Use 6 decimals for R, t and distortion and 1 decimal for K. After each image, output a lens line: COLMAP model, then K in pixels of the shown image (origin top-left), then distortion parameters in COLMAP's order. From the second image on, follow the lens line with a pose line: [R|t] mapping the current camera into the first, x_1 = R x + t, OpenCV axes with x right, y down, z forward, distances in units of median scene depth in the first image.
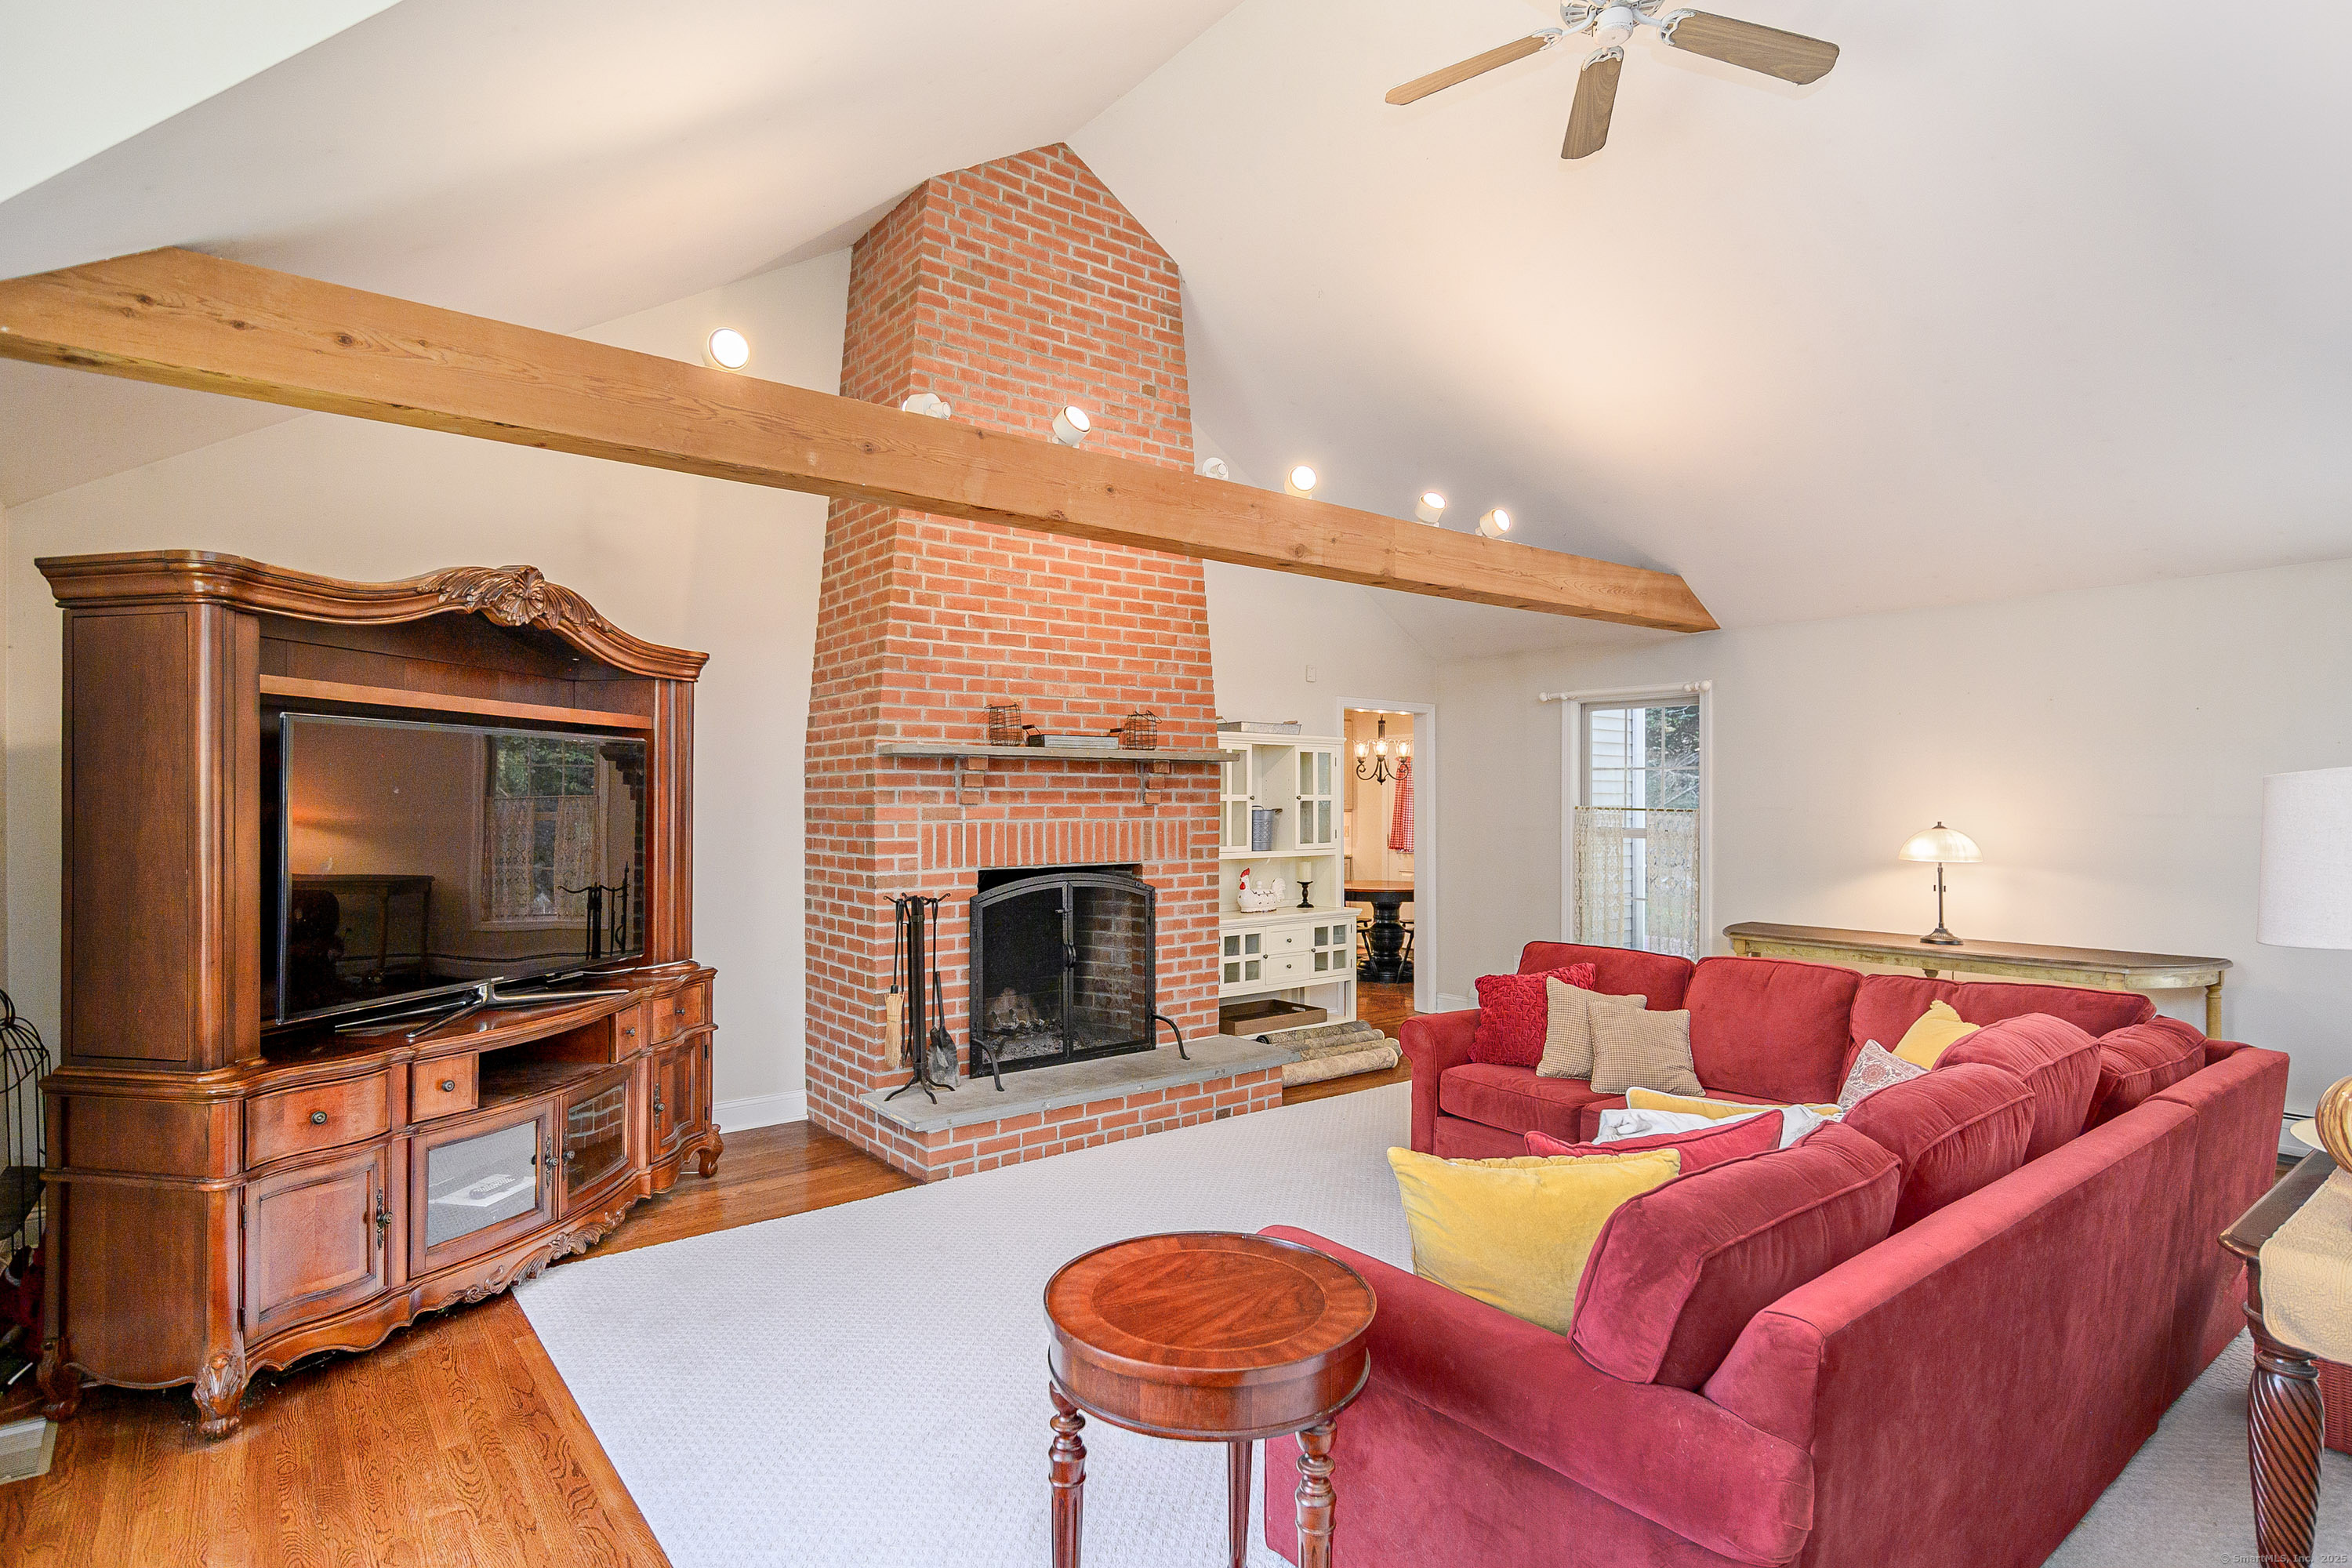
lens RADIAL K [[1208.7, 0, 1180.8], [0, 1208.7, 787.1], [0, 0, 1]] dist [-0.001250, 0.000300]
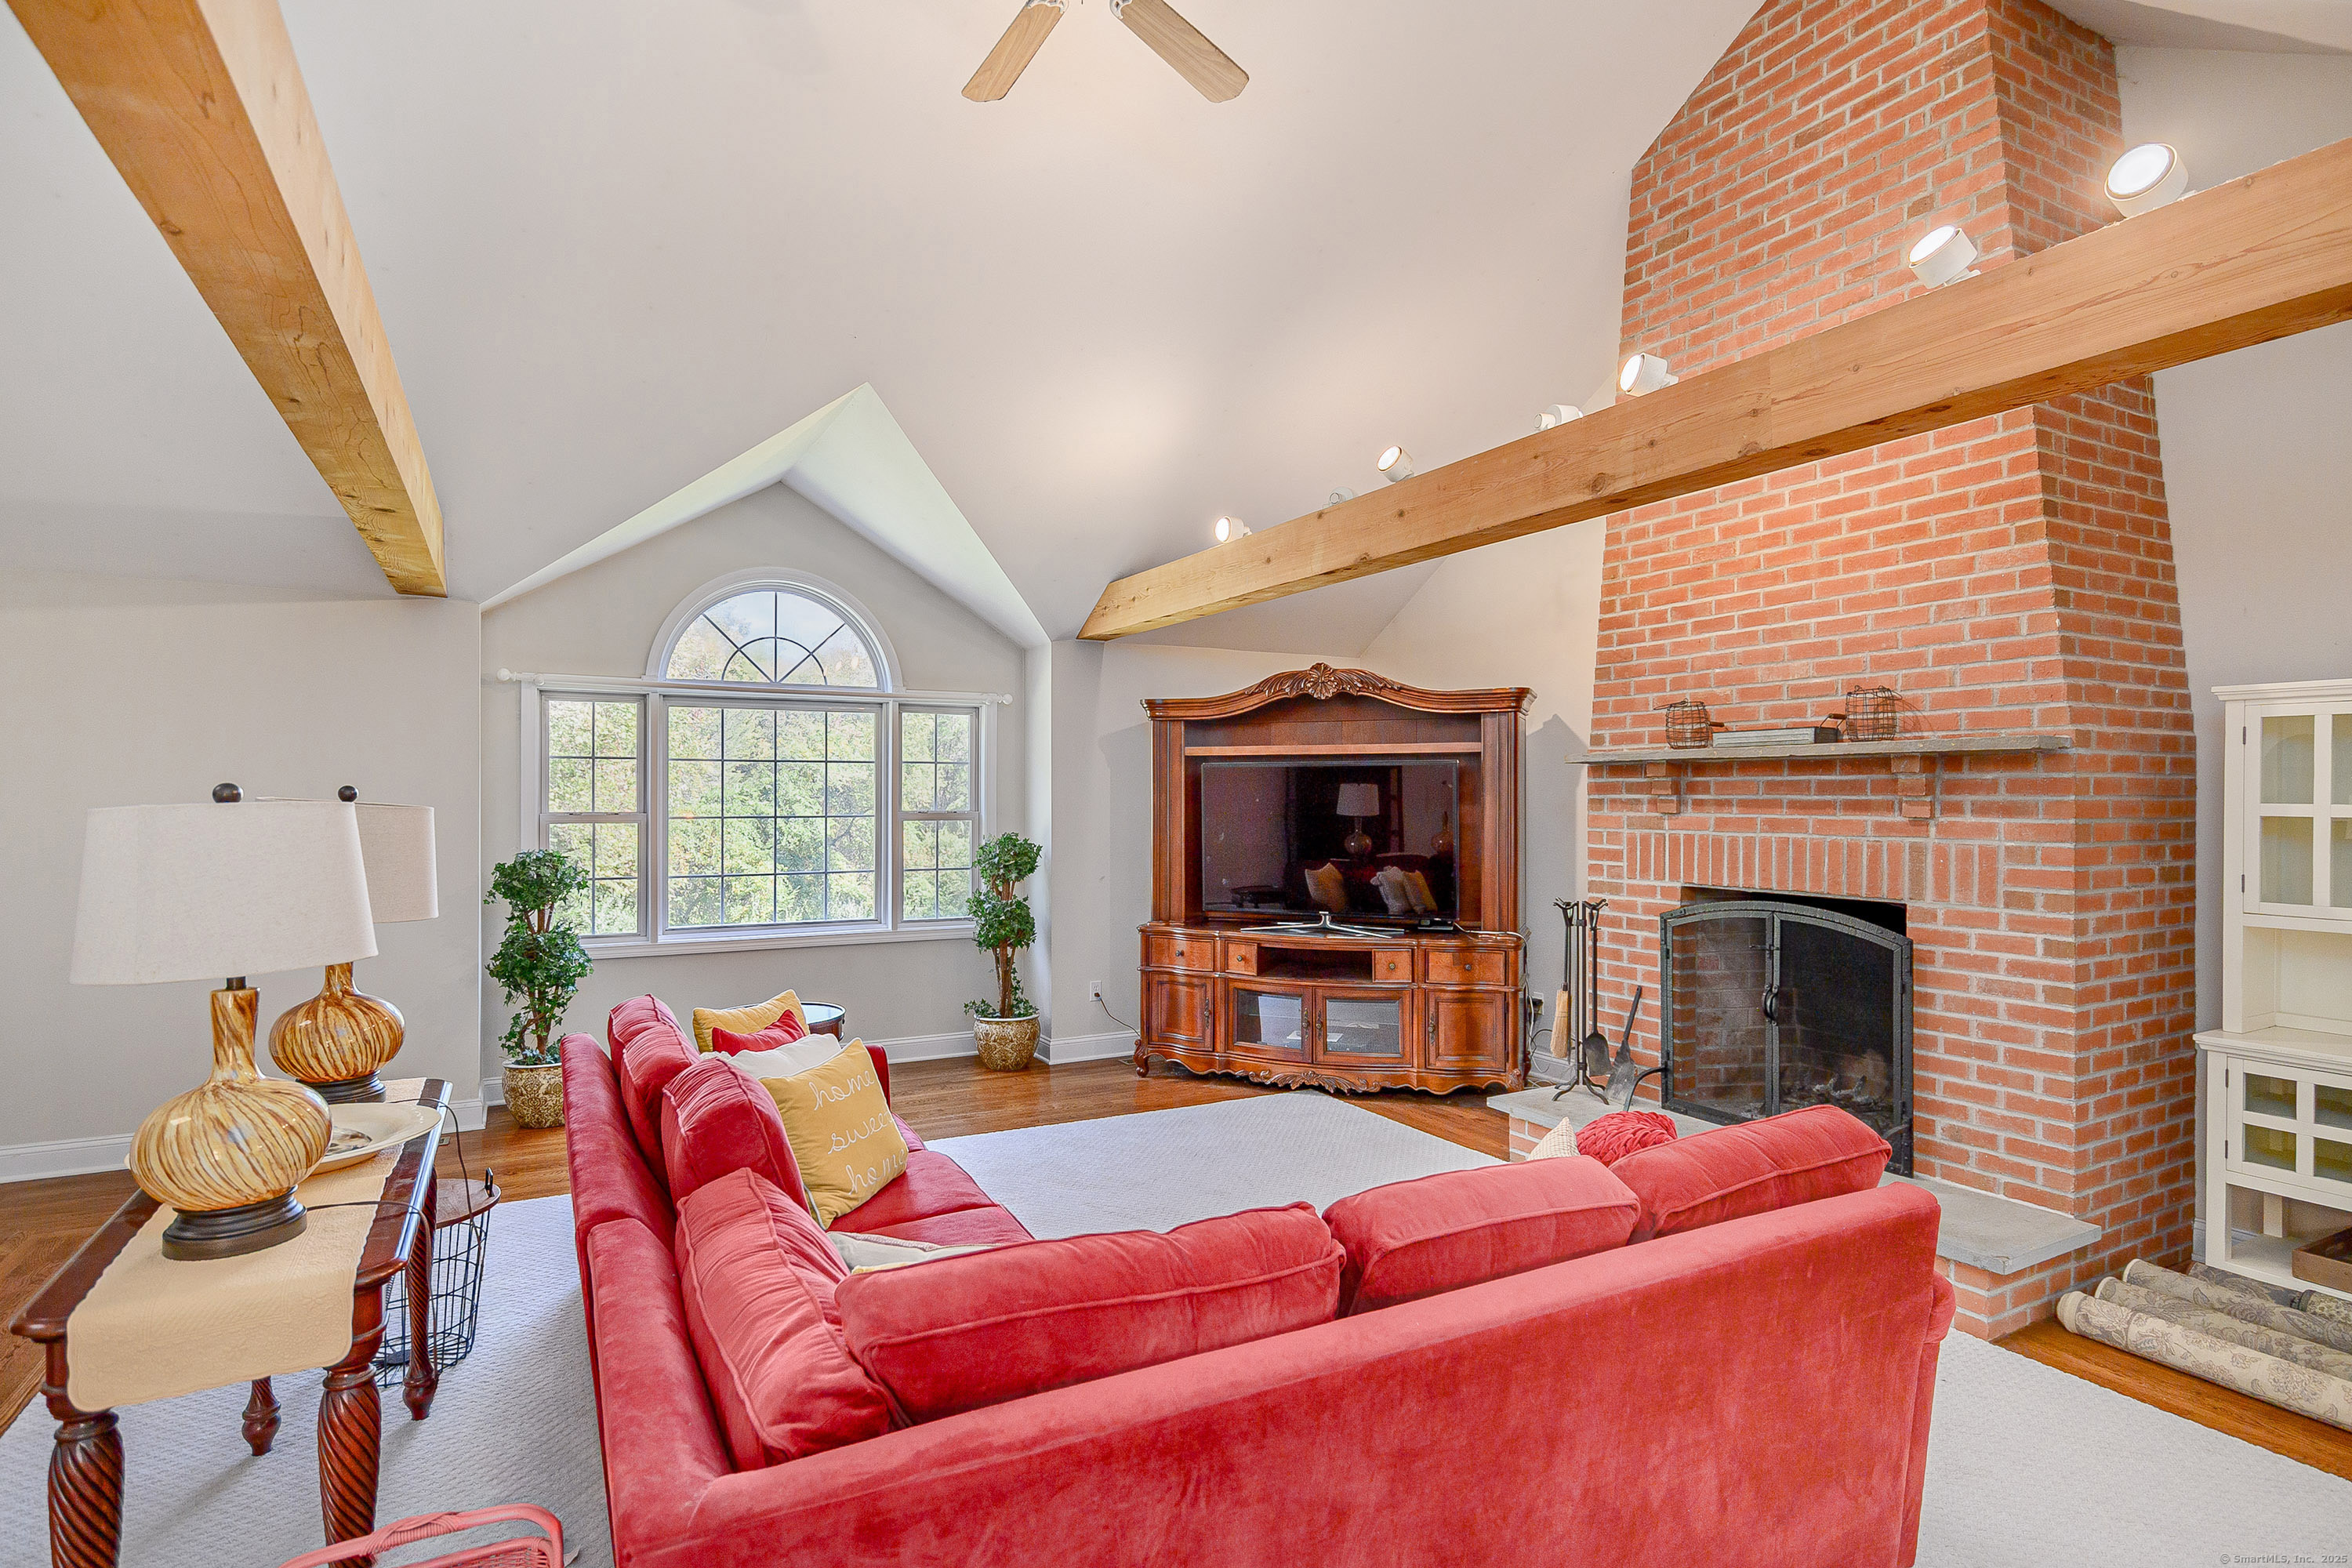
lens RADIAL K [[1208.7, 0, 1179.8], [0, 1208.7, 793.0], [0, 0, 1]] dist [-0.001250, 0.000300]
pose [[-0.179216, 0.001426, -0.983809, 0.770656], [0.011986, 0.999928, -0.000734, -0.004944], [0.983737, -0.011923, -0.179220, 0.765327]]
